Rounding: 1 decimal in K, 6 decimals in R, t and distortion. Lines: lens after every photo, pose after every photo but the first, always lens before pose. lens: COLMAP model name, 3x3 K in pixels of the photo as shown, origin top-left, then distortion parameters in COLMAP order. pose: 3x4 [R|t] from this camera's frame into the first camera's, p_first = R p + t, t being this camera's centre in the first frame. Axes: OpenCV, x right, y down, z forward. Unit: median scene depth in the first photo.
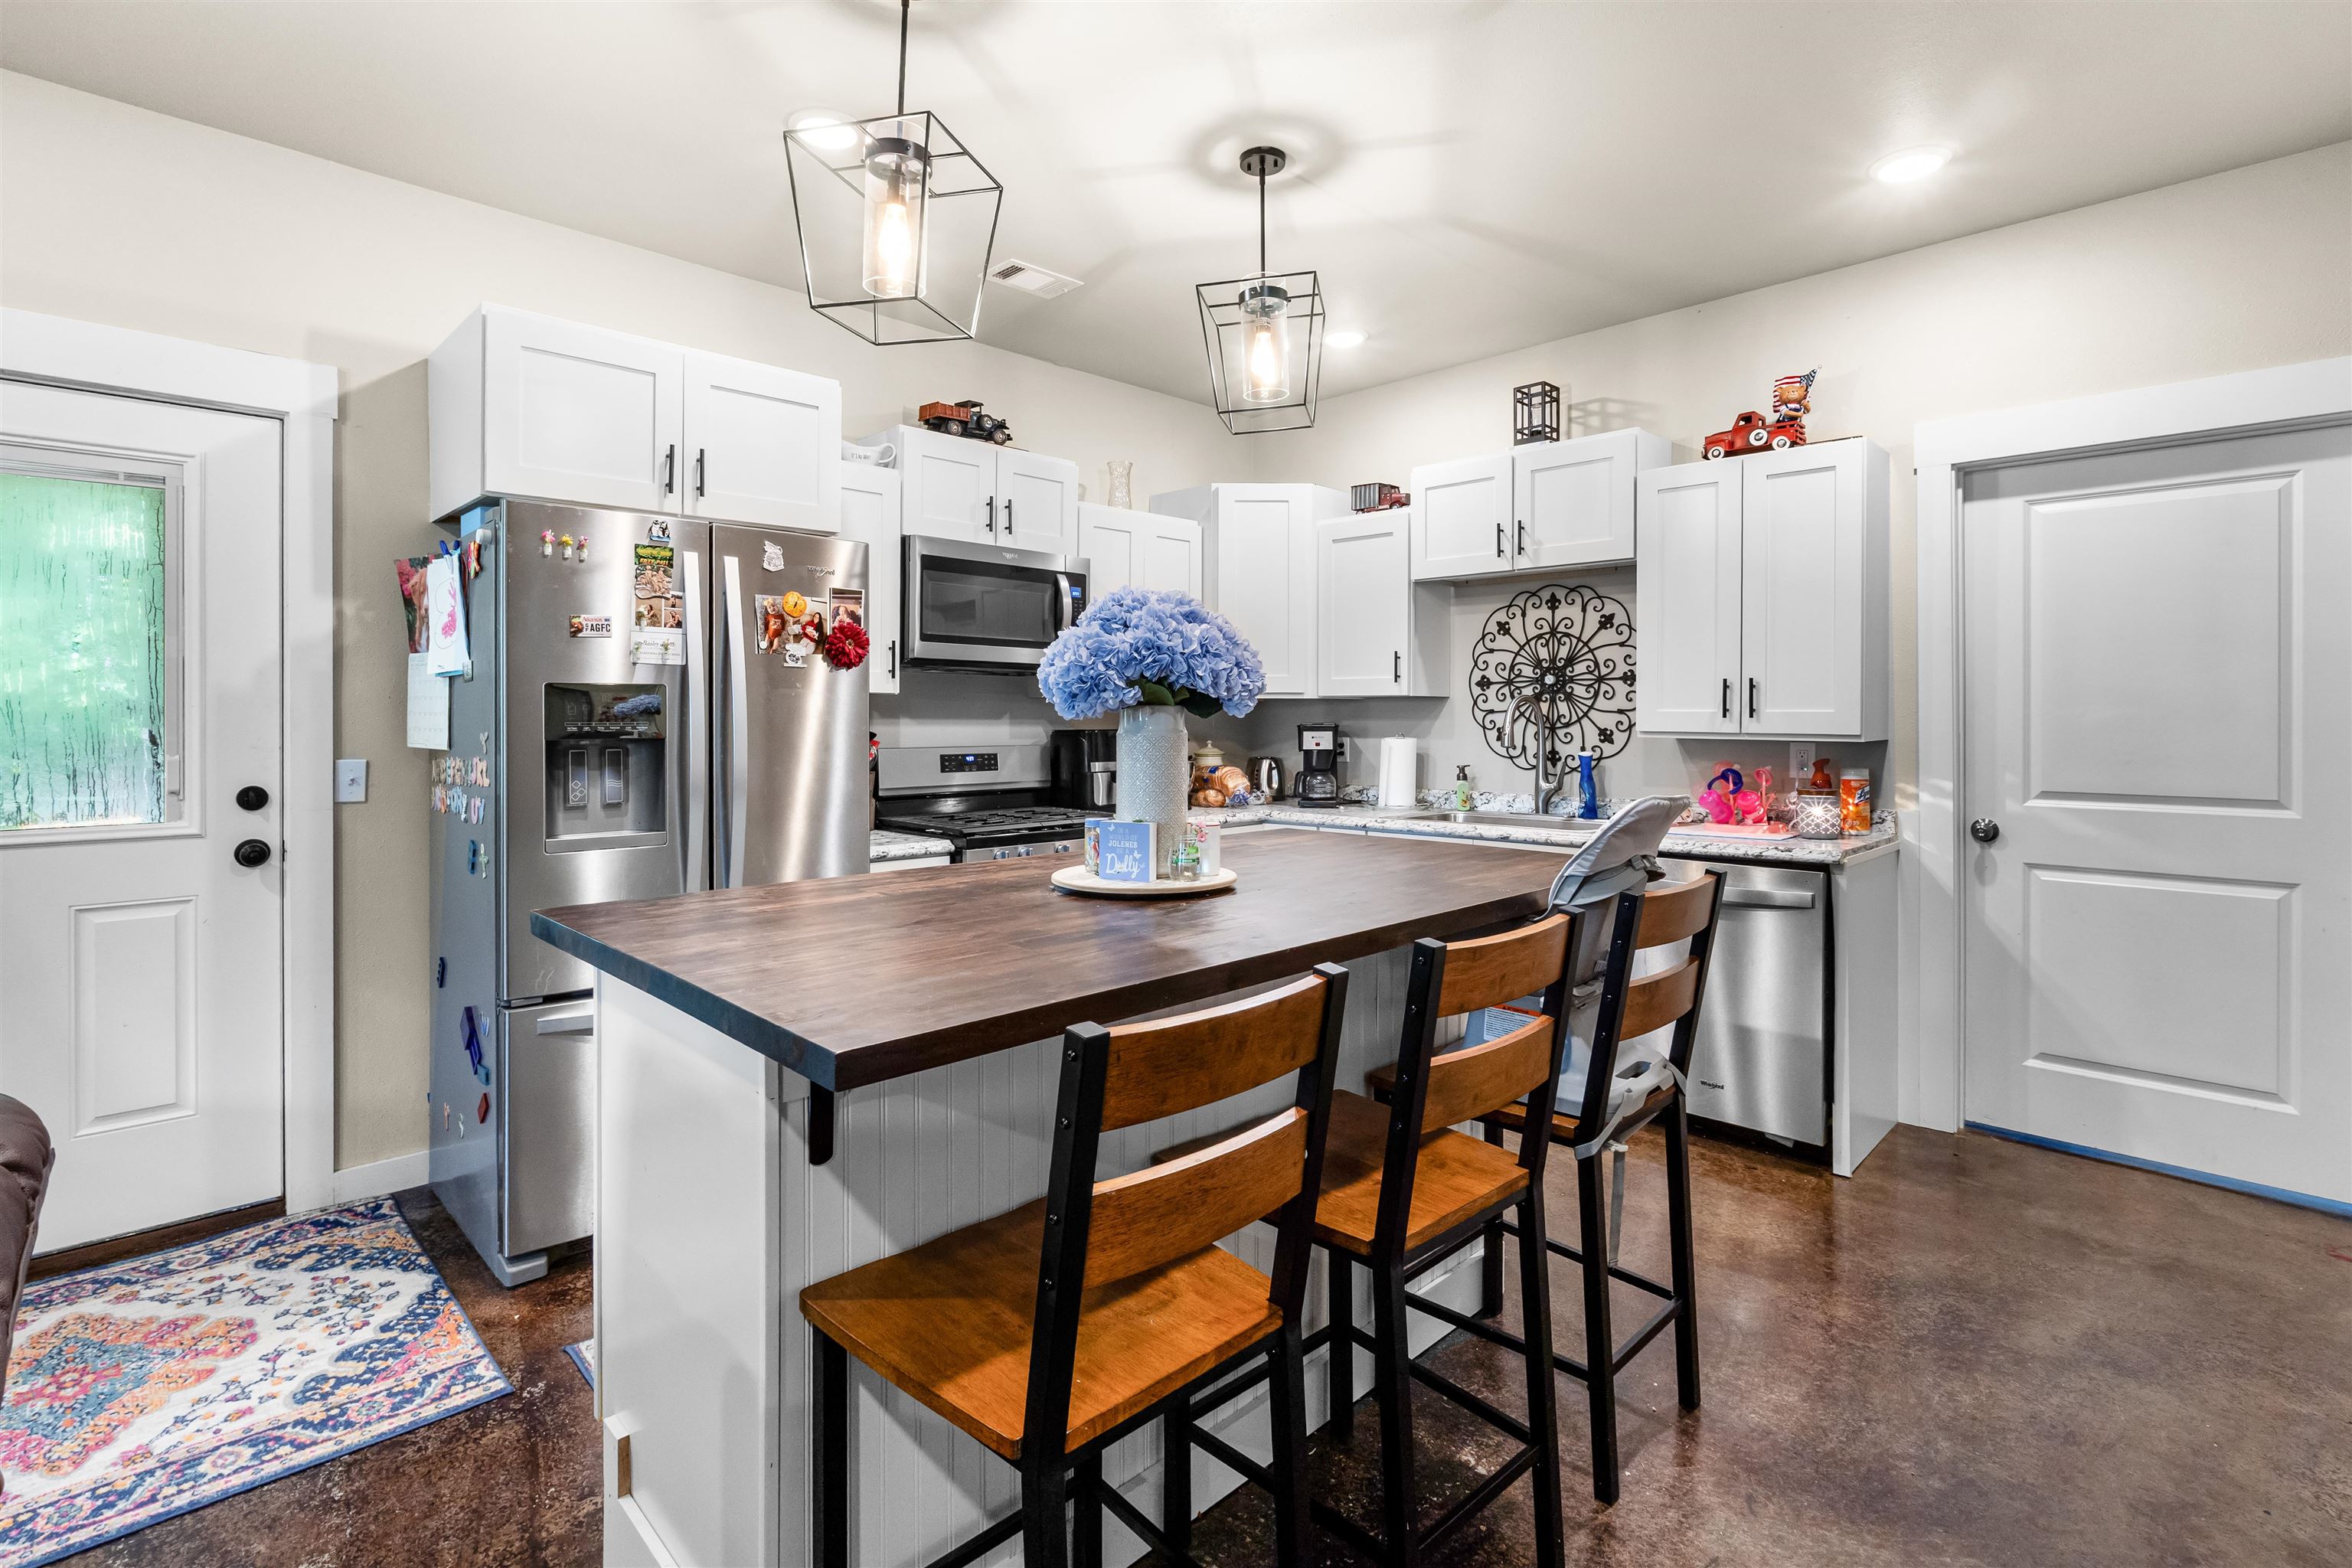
lens RADIAL K [[1088.3, 0, 1208.9], [0, 1088.3, 718.8], [0, 0, 1]] dist [-0.000124, -0.002434]
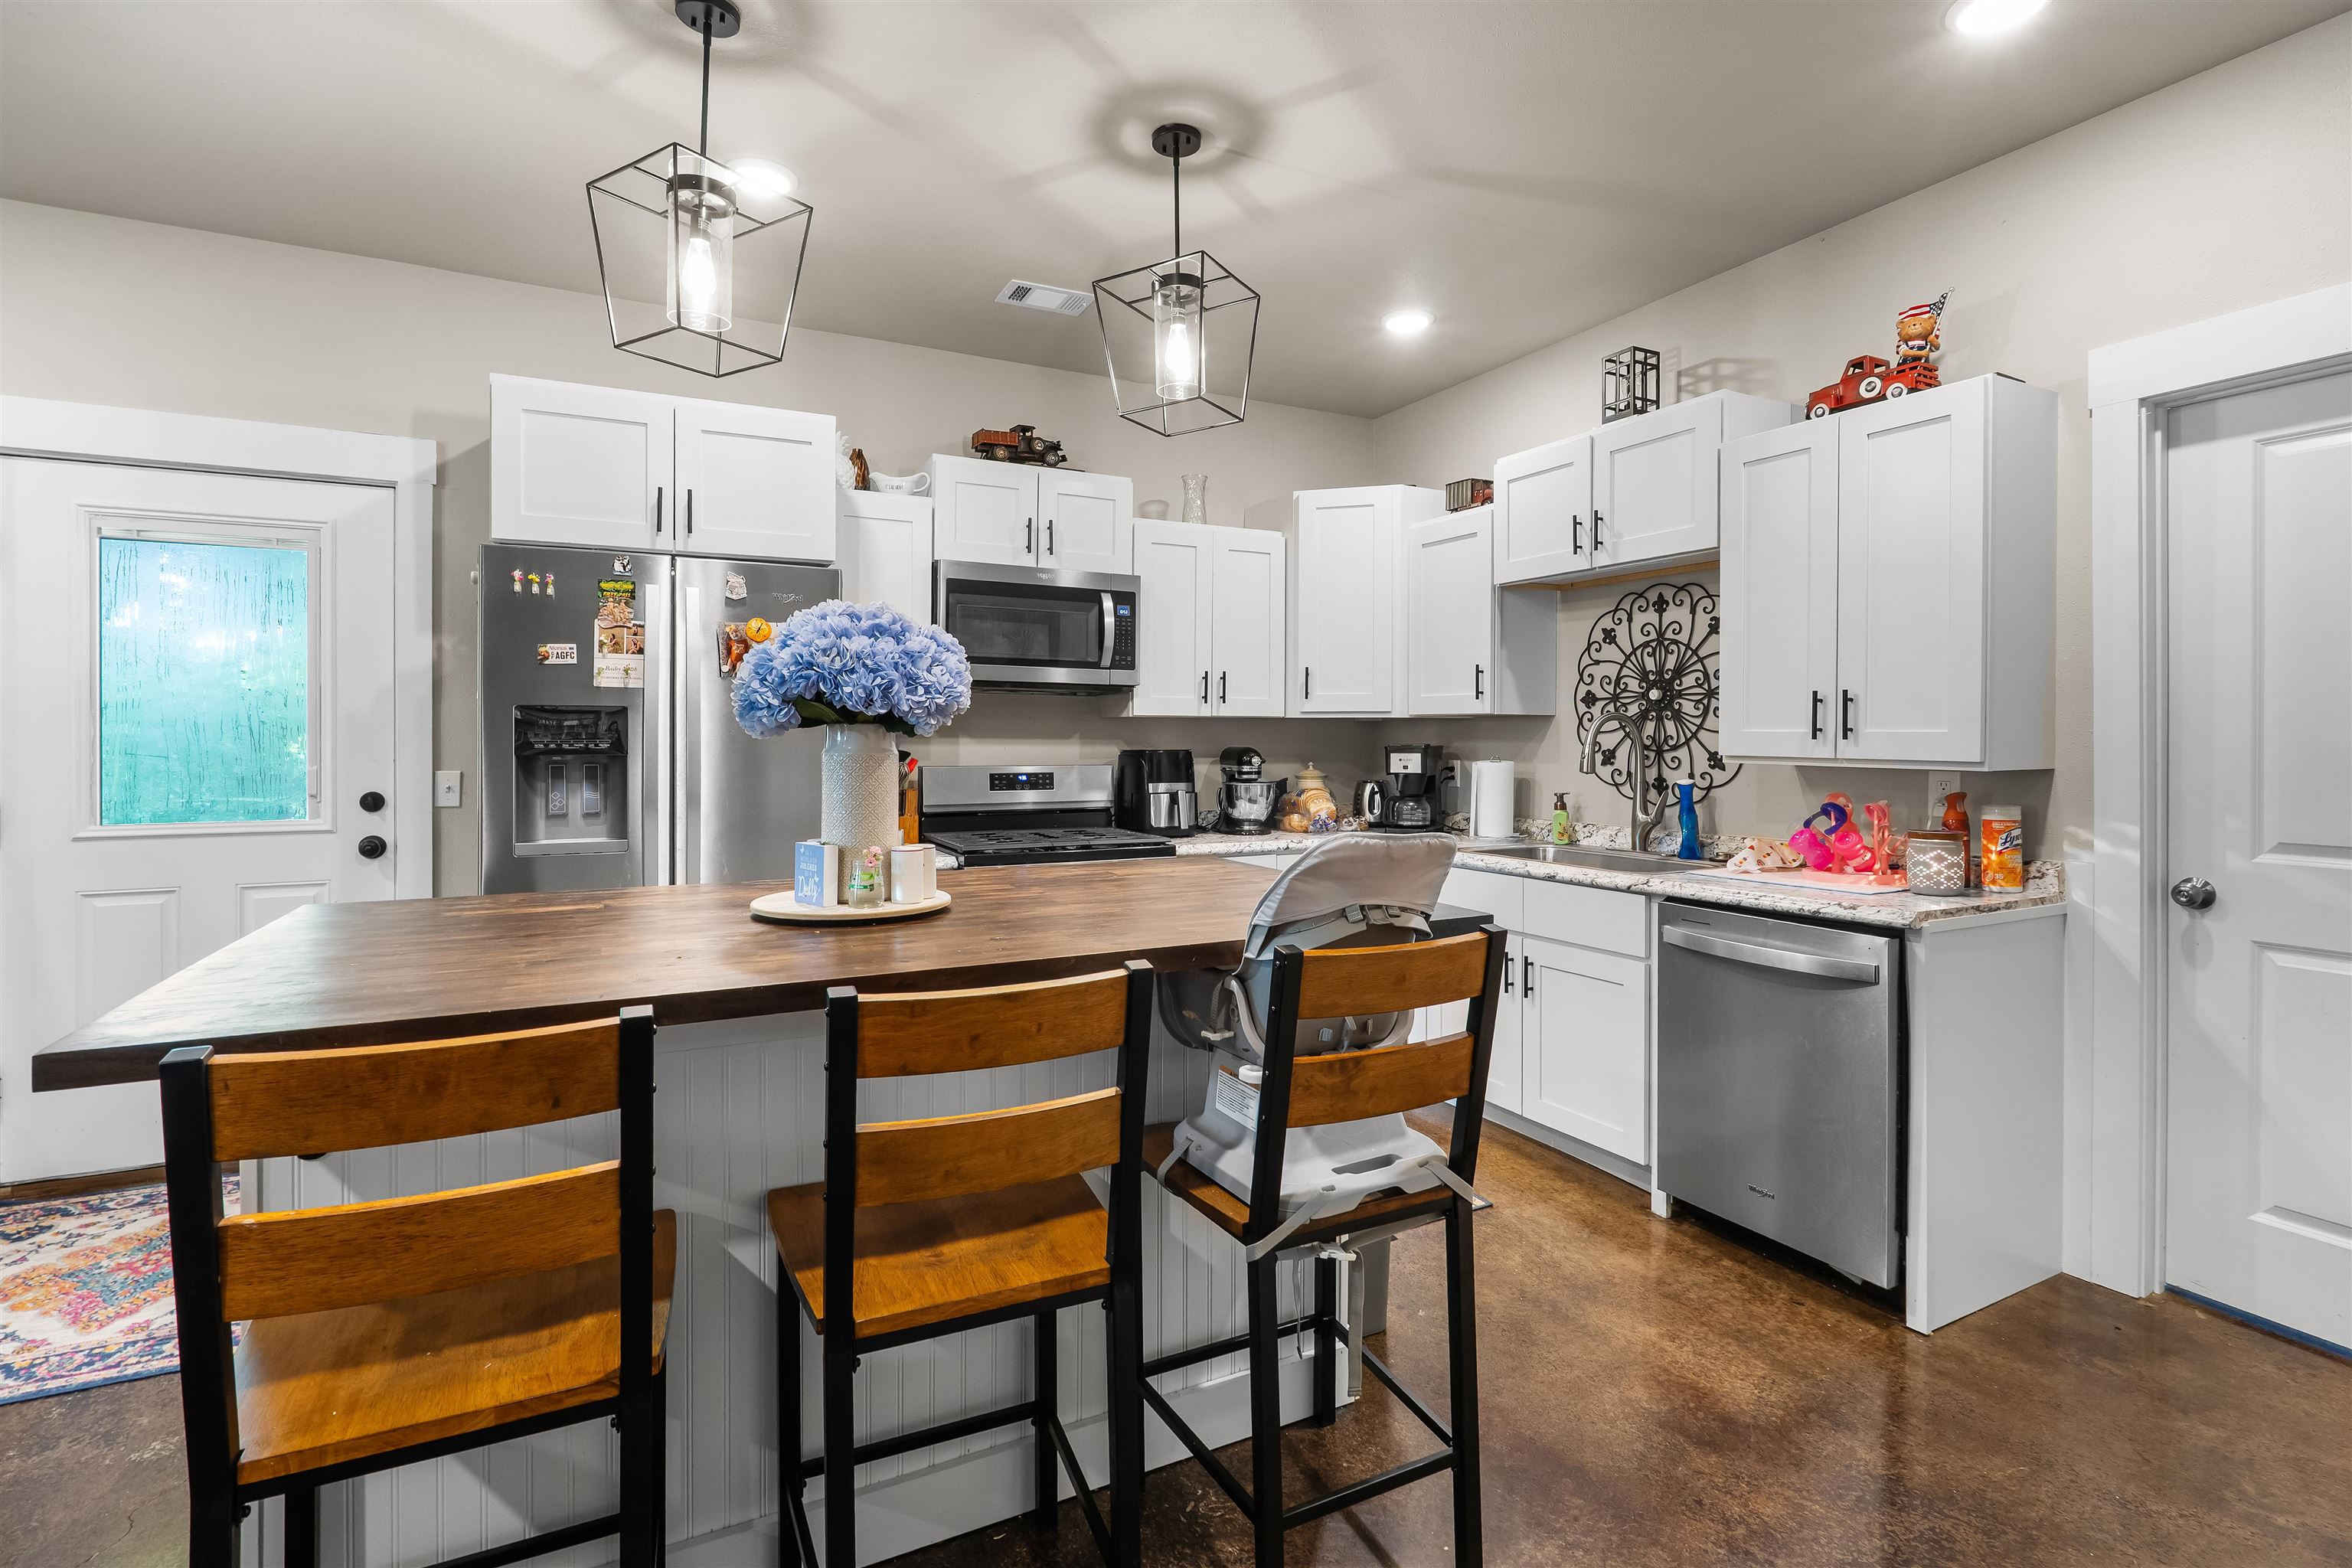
lens RADIAL K [[1088.3, 0, 1159.9], [0, 1088.3, 742.5], [0, 0, 1]] dist [-0.000124, -0.002434]
pose [[0.953098, 0.003912, -0.302637, 0.256200], [-0.003040, 0.999990, 0.003353, -0.000015], [0.302647, -0.002276, 0.953100, 0.085494]]
